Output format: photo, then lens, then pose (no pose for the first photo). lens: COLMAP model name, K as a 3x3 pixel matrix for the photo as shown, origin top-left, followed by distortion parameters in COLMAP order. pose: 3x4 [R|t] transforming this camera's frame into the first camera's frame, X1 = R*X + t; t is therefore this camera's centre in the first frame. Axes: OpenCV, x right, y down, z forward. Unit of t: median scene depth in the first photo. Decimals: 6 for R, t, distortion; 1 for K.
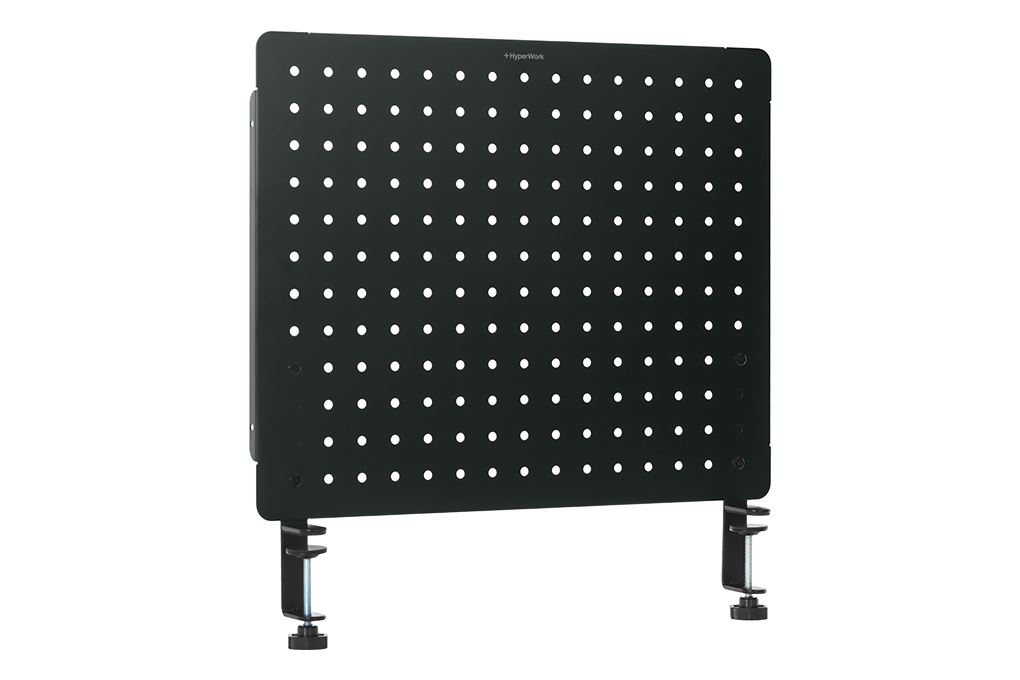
lens RADIAL K [[3113.2, 0, 548.0], [0, 3113.2, 288.9], [0, 0, 1]] dist [0.528648, 0.000000]
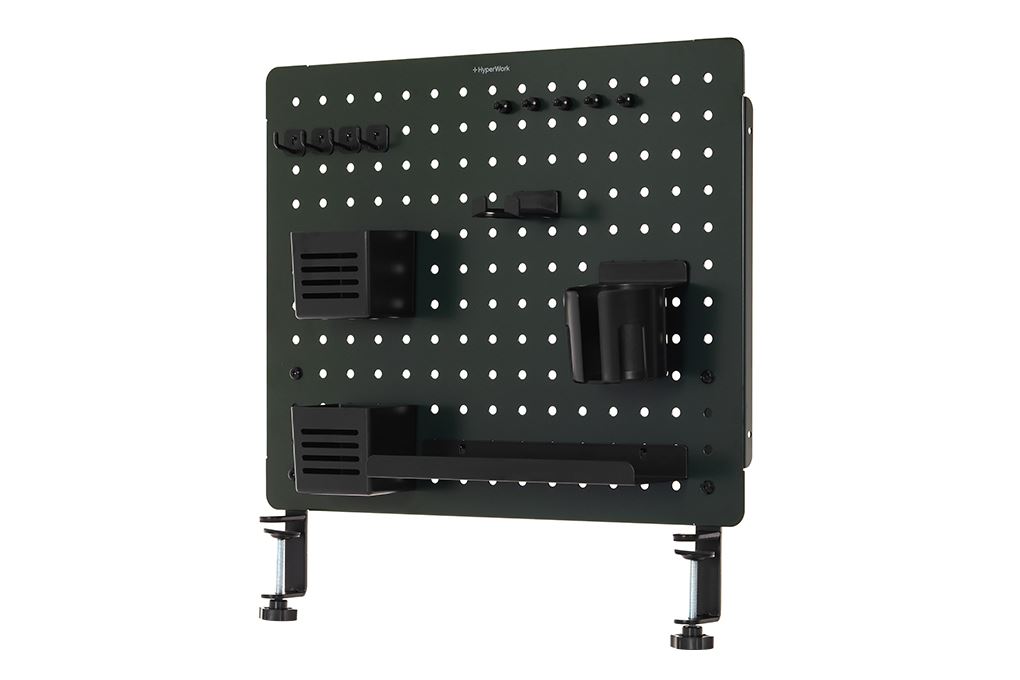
lens RADIAL K [[3113.2, 0, 508.7], [0, 3113.2, 341.3], [0, 0, 1]] dist [0.528648, 0.000000]
pose [[0.467395, 0.012862, -0.883955, 0.860930], [0.007120, 0.999807, 0.018312, -0.005061], [0.884020, -0.014853, 0.467213, 0.517310]]
